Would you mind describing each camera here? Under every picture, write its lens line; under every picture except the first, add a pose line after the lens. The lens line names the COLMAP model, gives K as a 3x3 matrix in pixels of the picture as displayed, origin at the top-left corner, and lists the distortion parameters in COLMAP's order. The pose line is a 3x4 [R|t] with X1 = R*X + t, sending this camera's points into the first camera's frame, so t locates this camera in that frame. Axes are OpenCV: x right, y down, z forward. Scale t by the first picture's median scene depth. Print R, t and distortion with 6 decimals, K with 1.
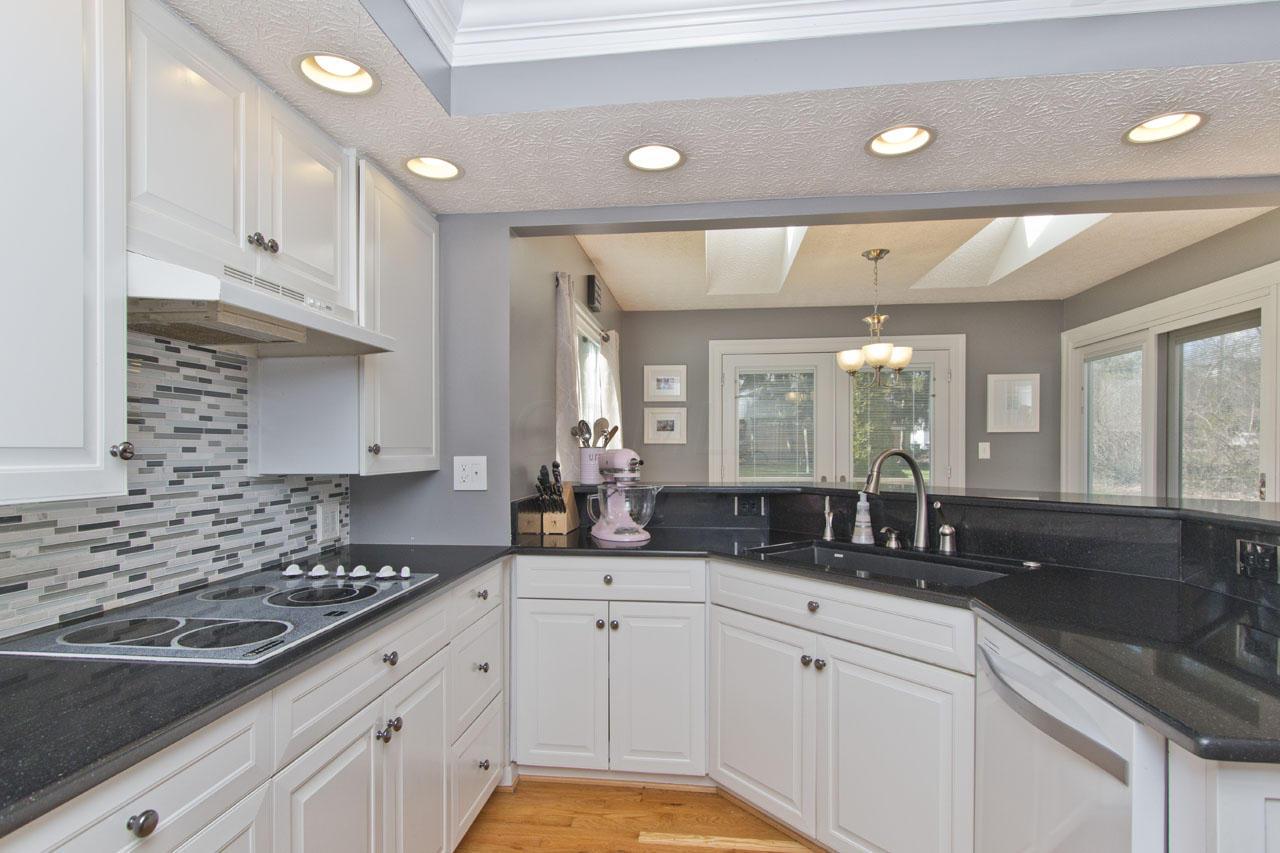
lens RADIAL K [[649.7, 0, 638.2], [0, 649.7, 454.0], [0, 0, 1]] dist [0.002812, -0.001767]
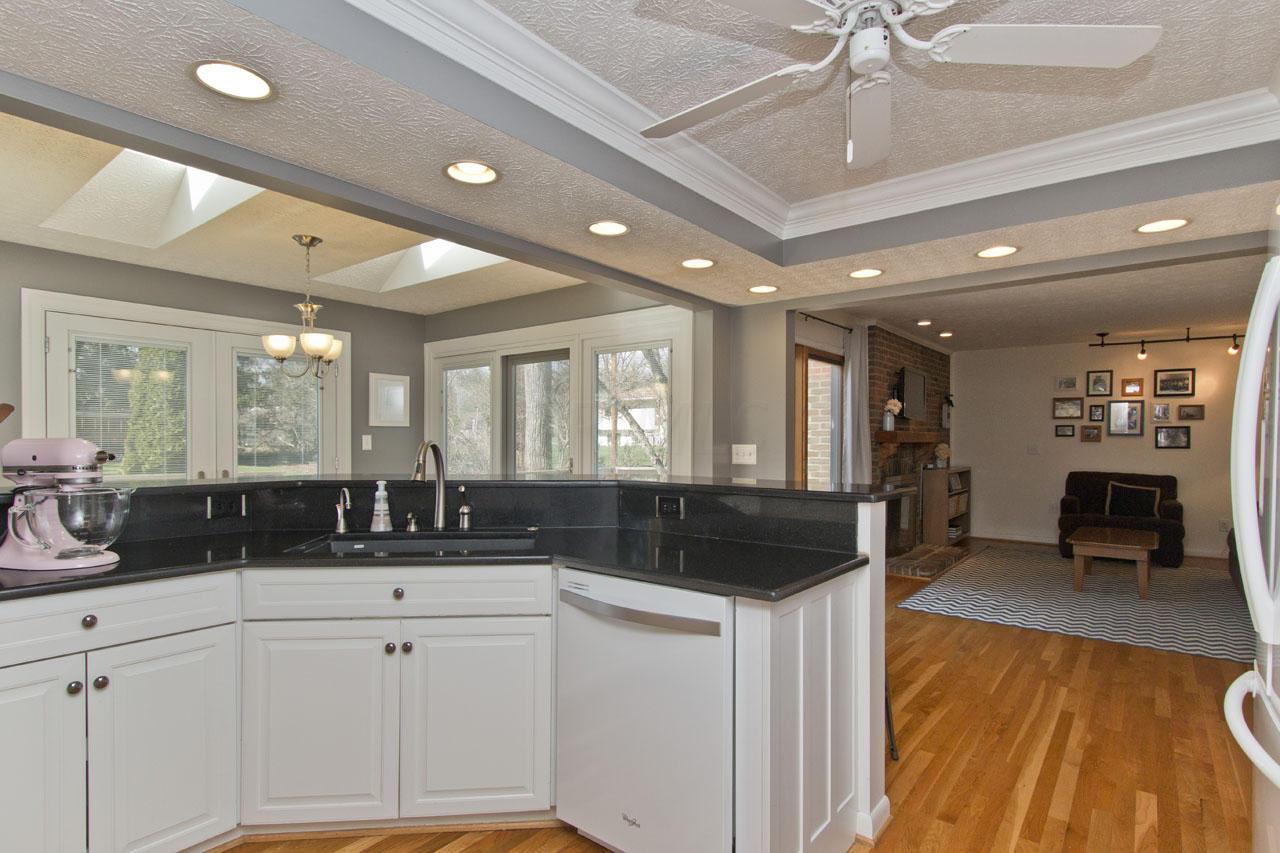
lens RADIAL K [[649.7, 0, 634.1], [0, 649.7, 447.4], [0, 0, 1]] dist [0.002812, -0.001767]
pose [[0.525258, -0.004152, 0.850933, -0.323304], [0.003377, 0.999990, 0.002794, 0.002081], [-0.850937, 0.001406, 0.525267, 0.112220]]
